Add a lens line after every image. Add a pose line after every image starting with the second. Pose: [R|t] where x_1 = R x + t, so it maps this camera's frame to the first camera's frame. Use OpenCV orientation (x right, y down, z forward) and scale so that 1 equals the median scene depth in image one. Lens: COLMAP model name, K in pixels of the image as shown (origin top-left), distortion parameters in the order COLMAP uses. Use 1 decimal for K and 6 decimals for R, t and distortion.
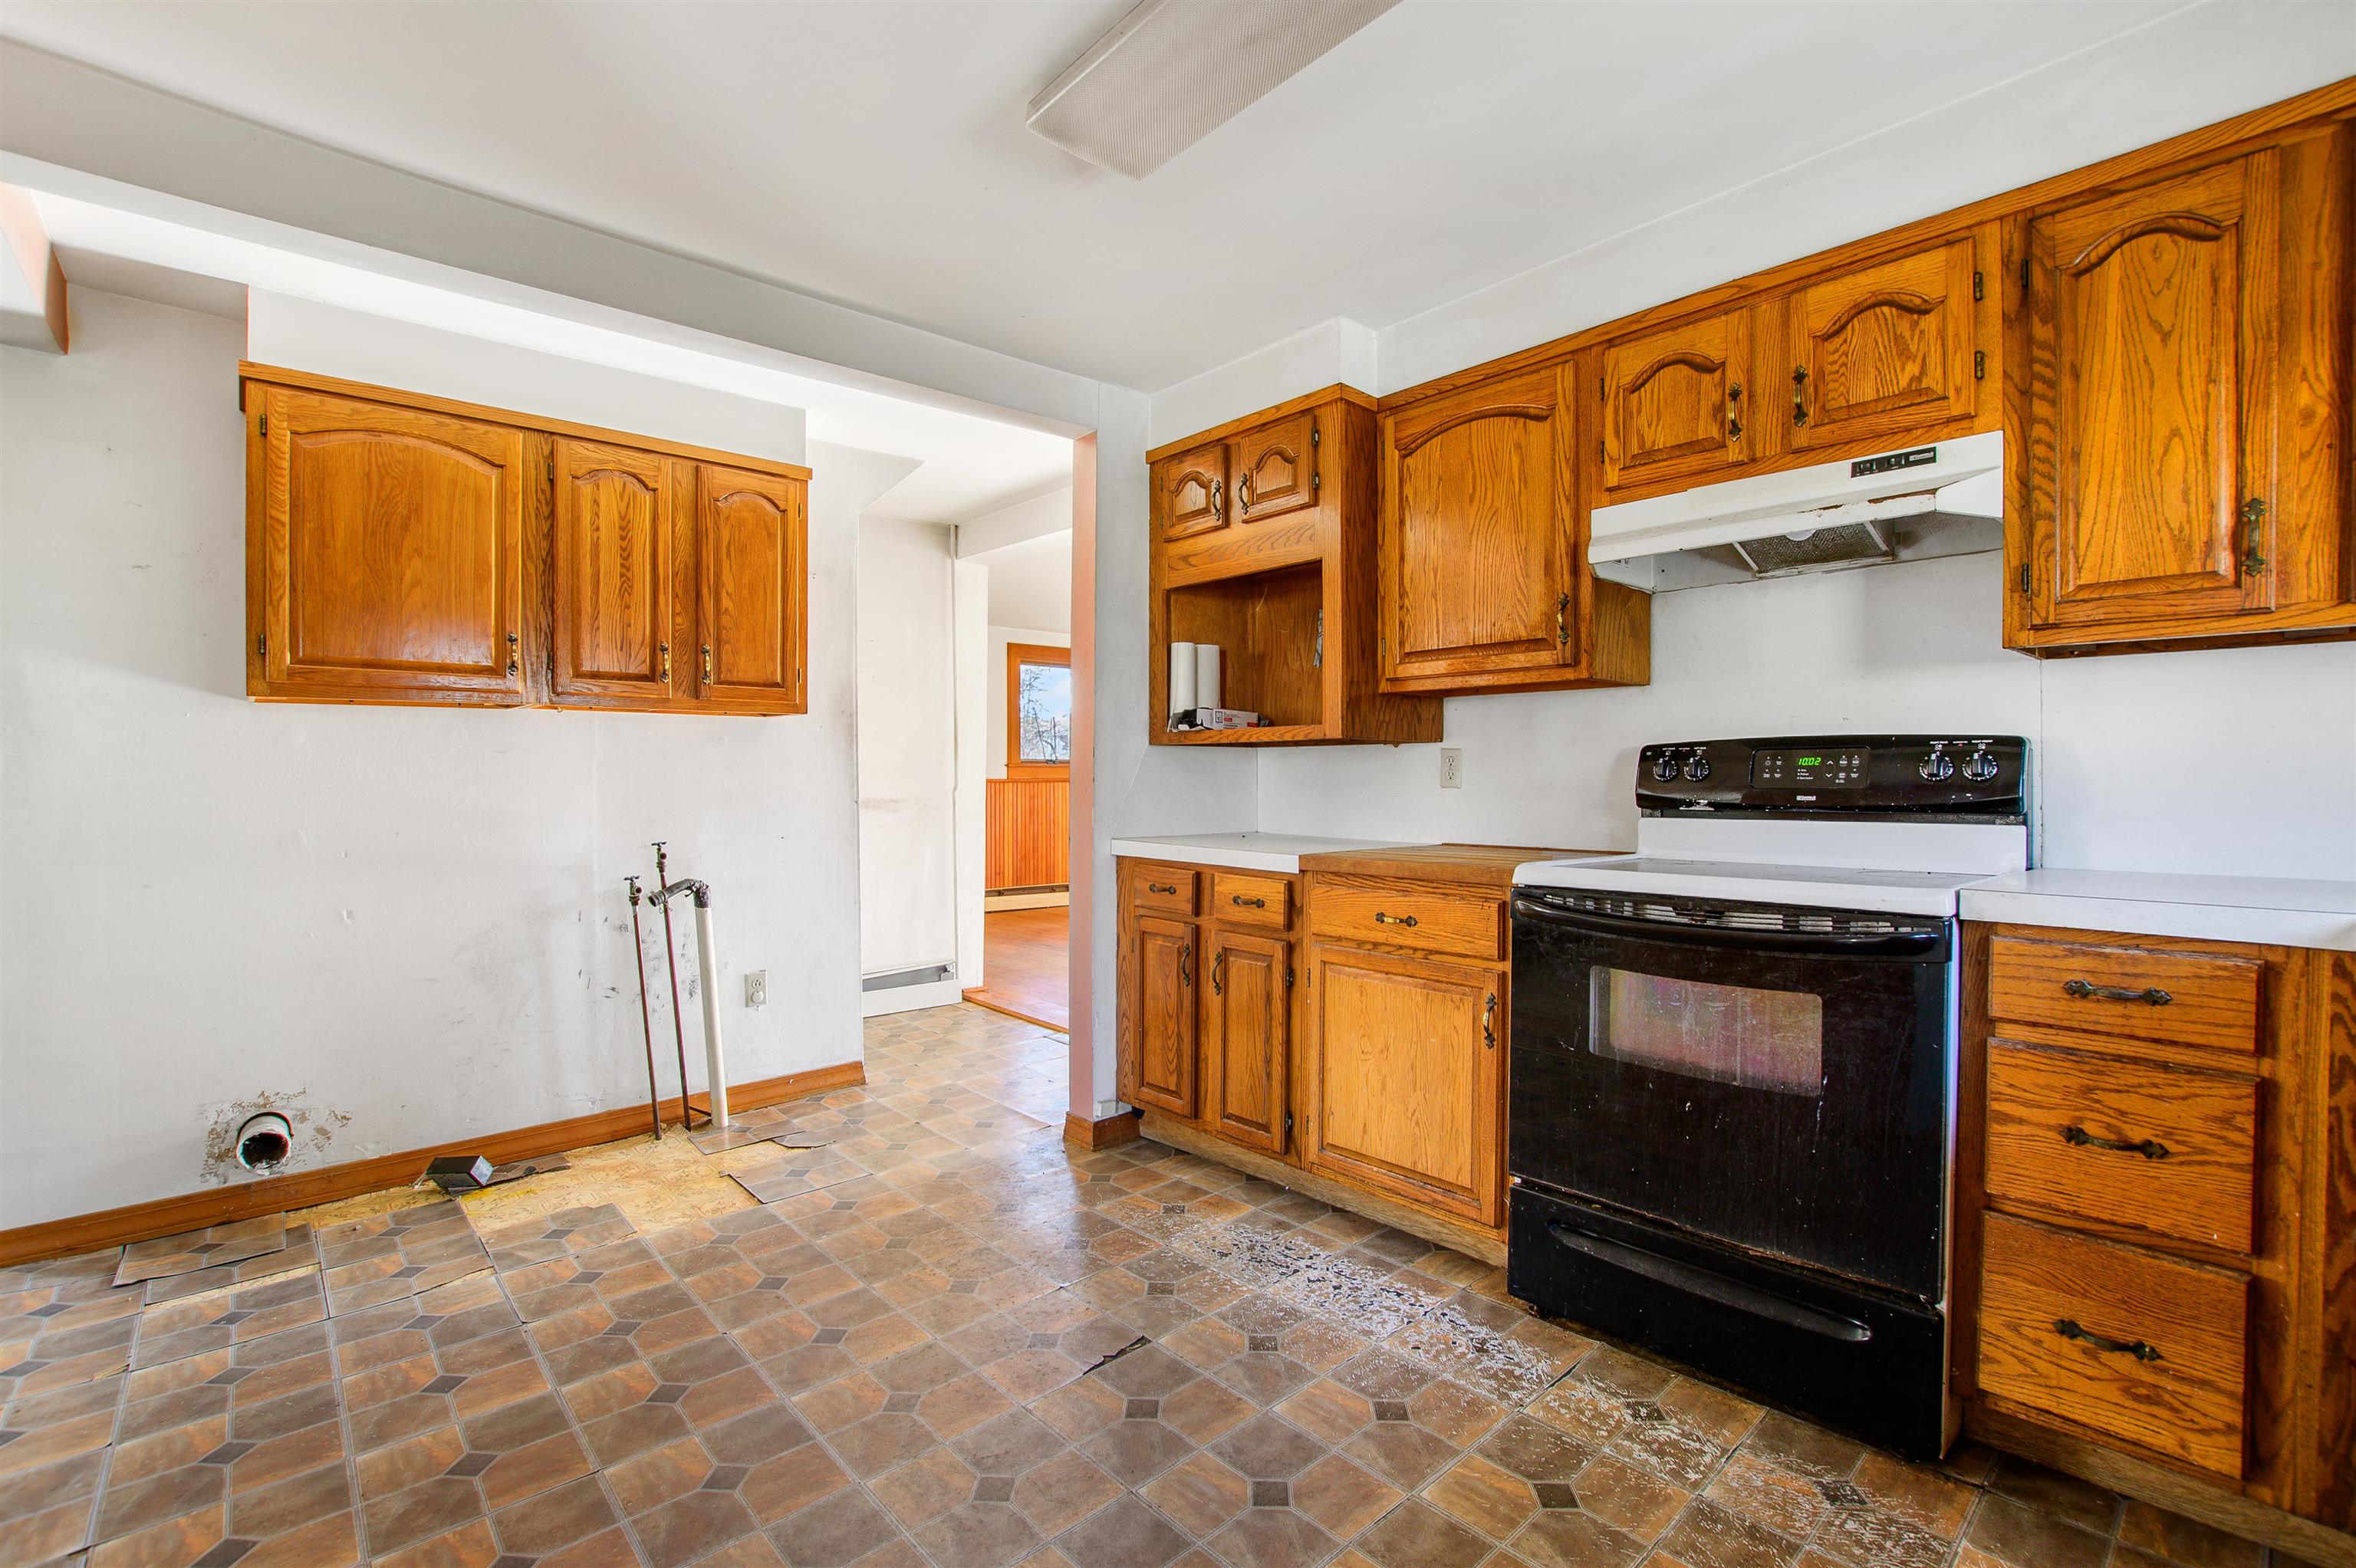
lens RADIAL K [[1071.9, 0, 1178.0], [0, 1071.9, 784.0], [0, 0, 1]] dist [-0.033633, 0.000187]
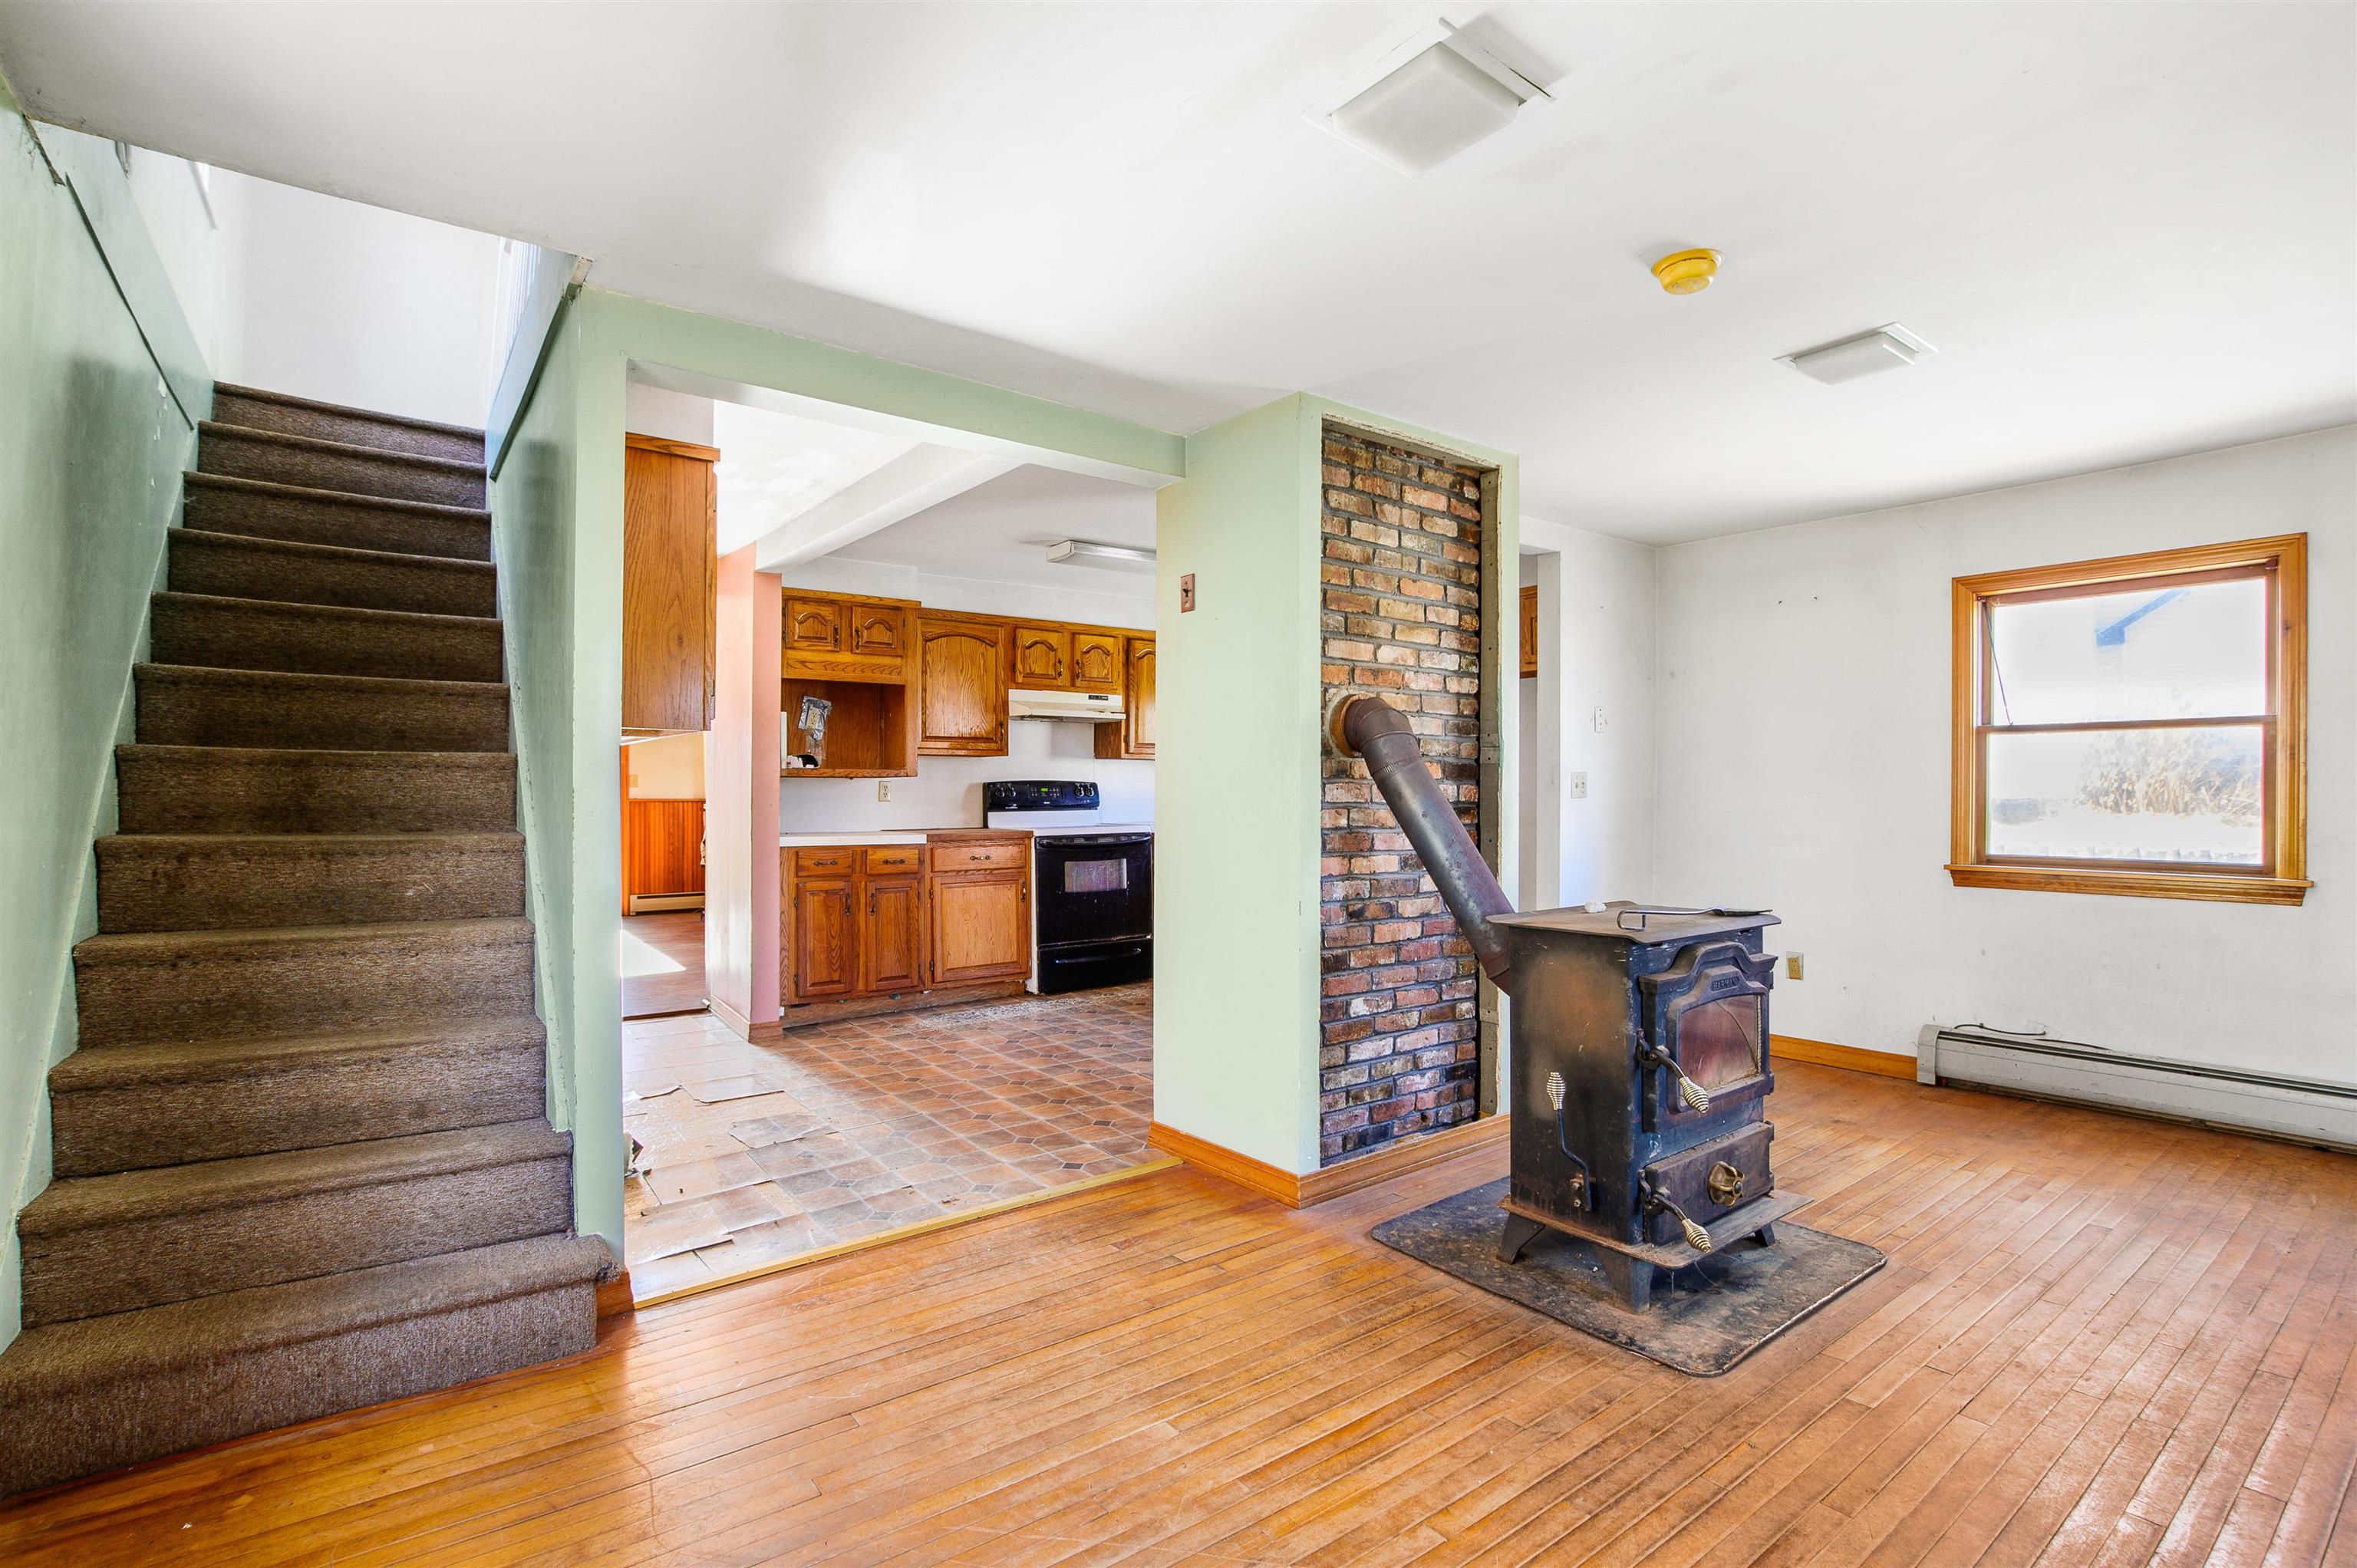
lens RADIAL K [[1119.2, 0, 1224.6], [0, 1119.2, 787.3], [0, 0, 1]] dist [-0.021103, 0.000218]
pose [[0.044660, 0.004157, 0.998994, -2.529936], [0.009901, 0.999940, -0.004604, -0.010061], [-0.998953, 0.010097, 0.044616, 0.428881]]
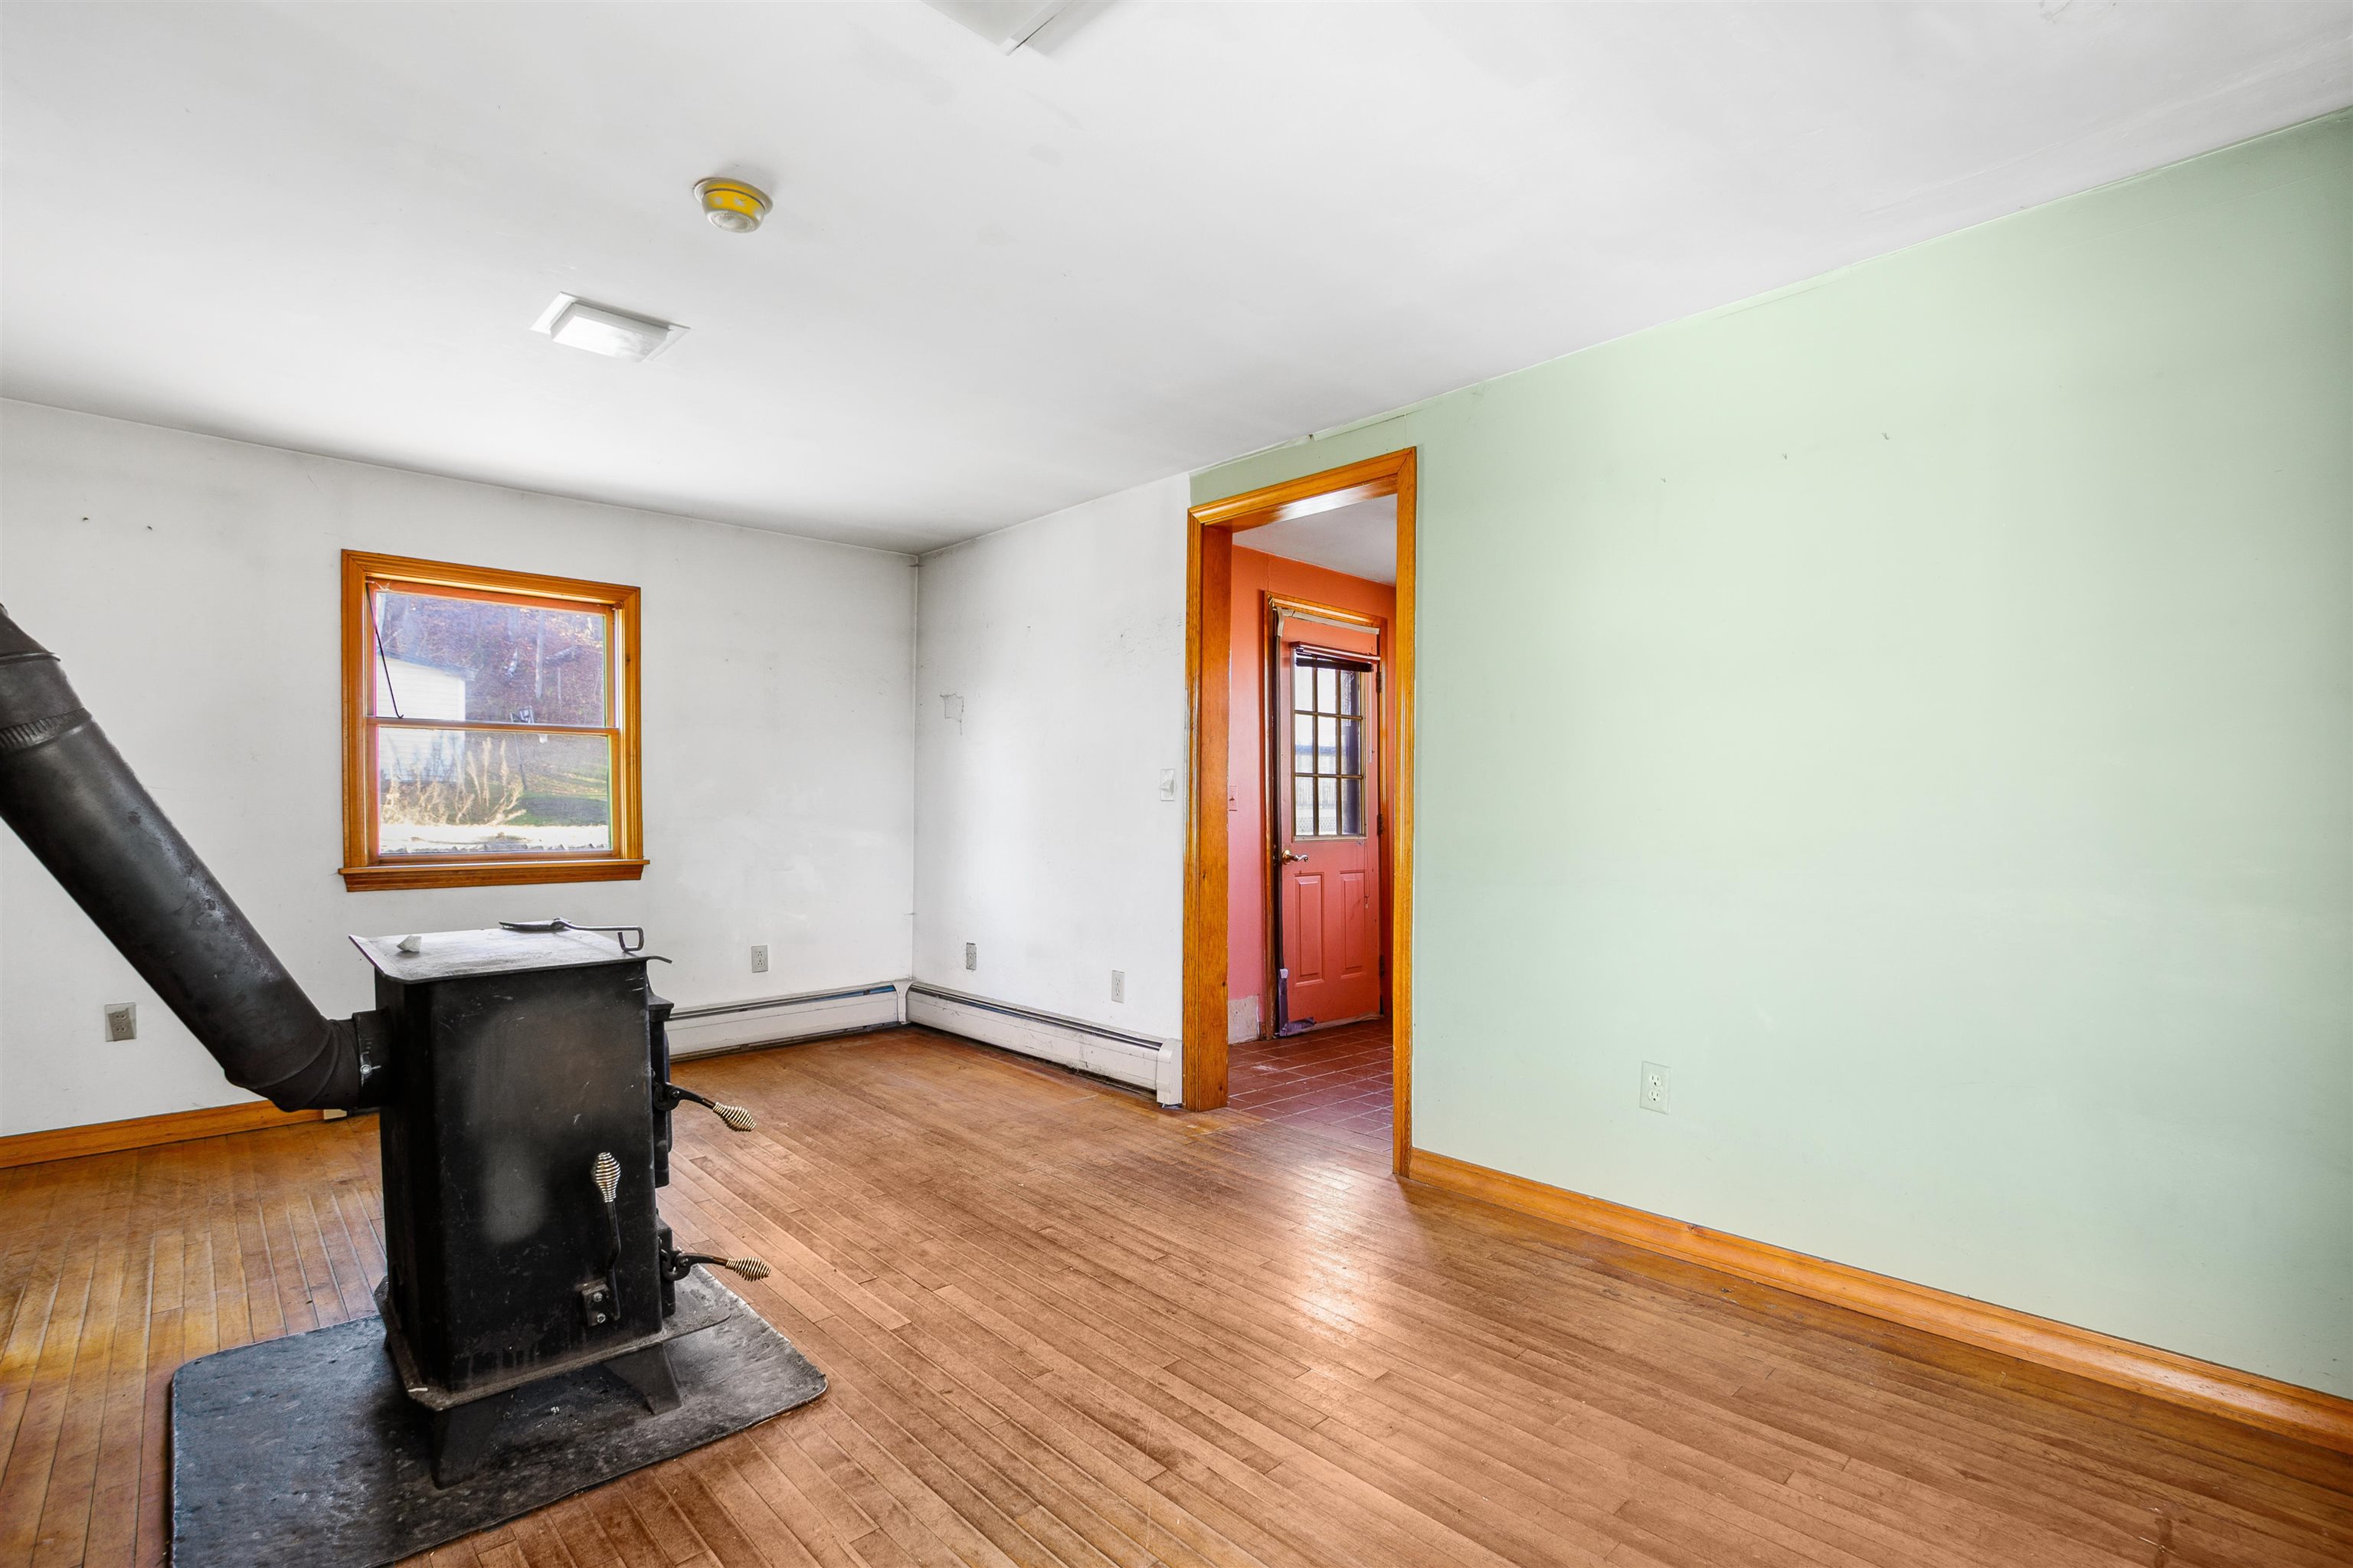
lens RADIAL K [[1091.8, 0, 1176.5], [0, 1091.8, 784.0], [0, 0, 1]] dist [-0.026094, 0.004568]
pose [[-0.999249, -0.001966, -0.038704, -1.726002], [-0.001894, 0.999996, -0.001915, -0.002746], [0.038708, -0.001841, -0.999249, 1.031447]]
